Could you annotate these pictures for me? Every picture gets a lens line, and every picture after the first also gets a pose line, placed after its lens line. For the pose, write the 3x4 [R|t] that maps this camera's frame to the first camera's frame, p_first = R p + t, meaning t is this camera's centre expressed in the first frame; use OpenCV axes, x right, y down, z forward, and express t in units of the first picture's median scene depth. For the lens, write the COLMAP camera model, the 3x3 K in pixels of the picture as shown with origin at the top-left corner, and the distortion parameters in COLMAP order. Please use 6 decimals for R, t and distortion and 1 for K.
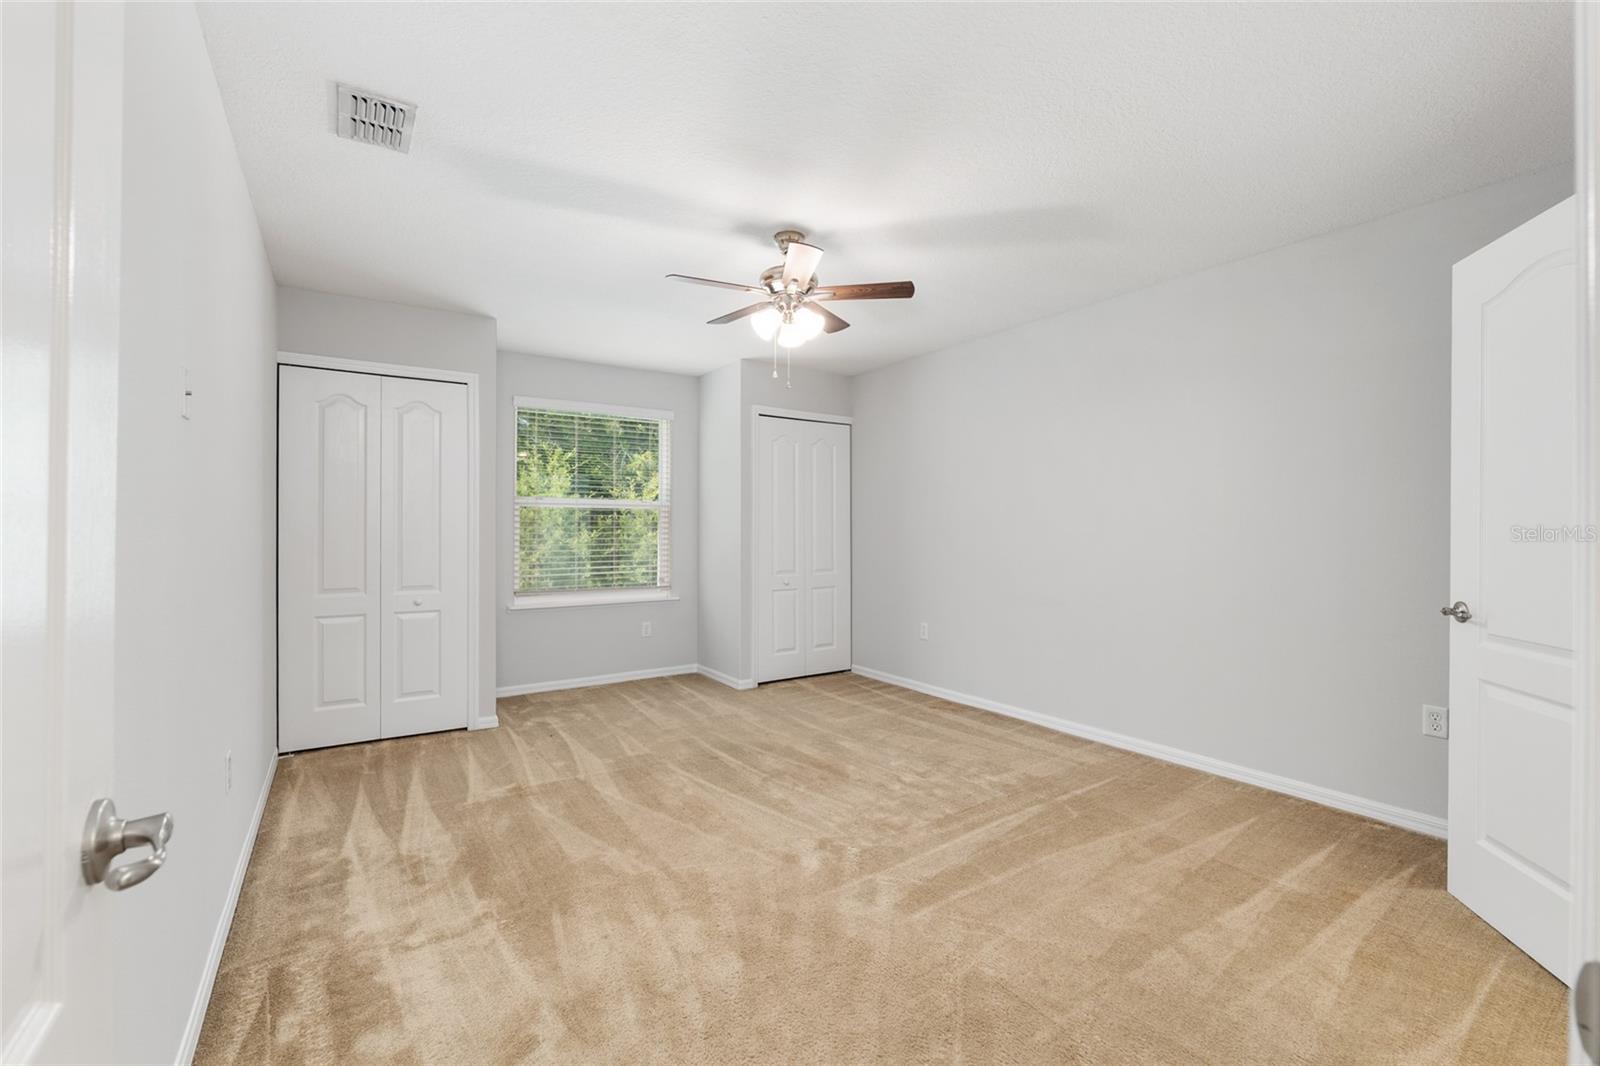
lens RADIAL K [[650.6, 0, 800.0], [0, 650.6, 533.0], [0, 0, 1]] dist [0.000305, 0.000026]
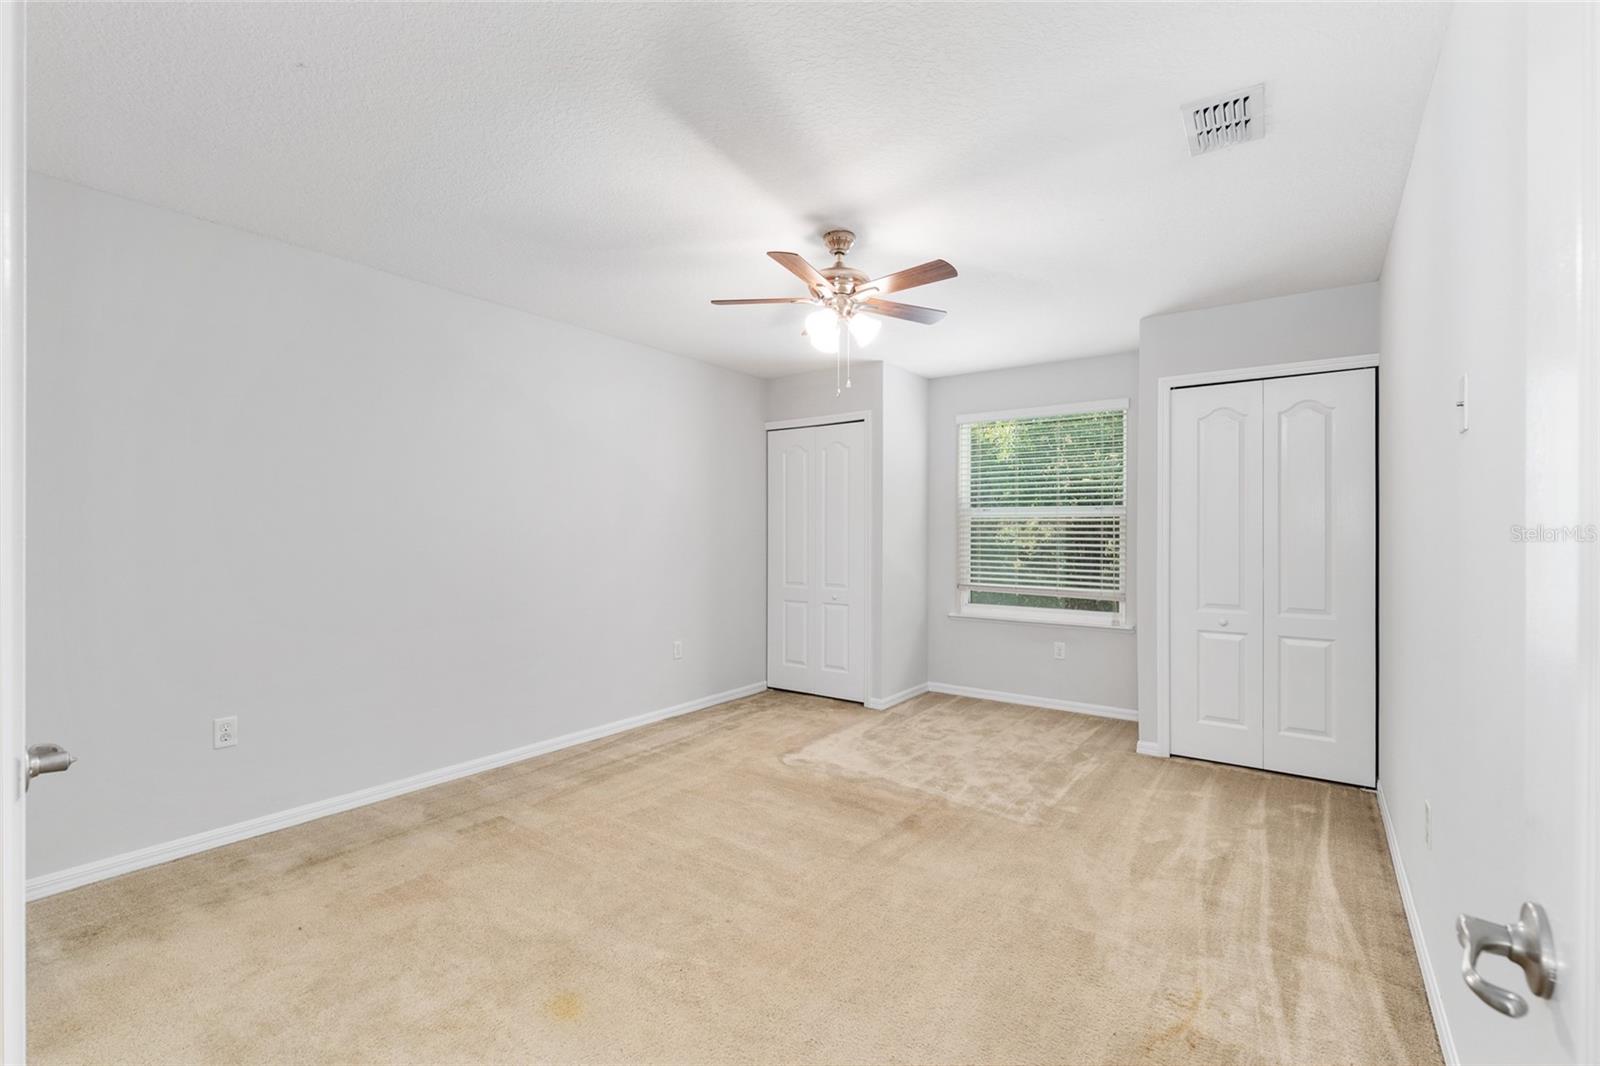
lens RADIAL K [[684.7, 0, 798.3], [0, 684.7, 538.6], [0, 0, 1]] dist [-0.001811, -0.000646]
pose [[0.379728, 0.002201, -0.925096, 0.608361], [-0.015928, 0.999864, -0.004160, -0.001940], [0.924961, 0.016315, 0.379712, 0.393662]]
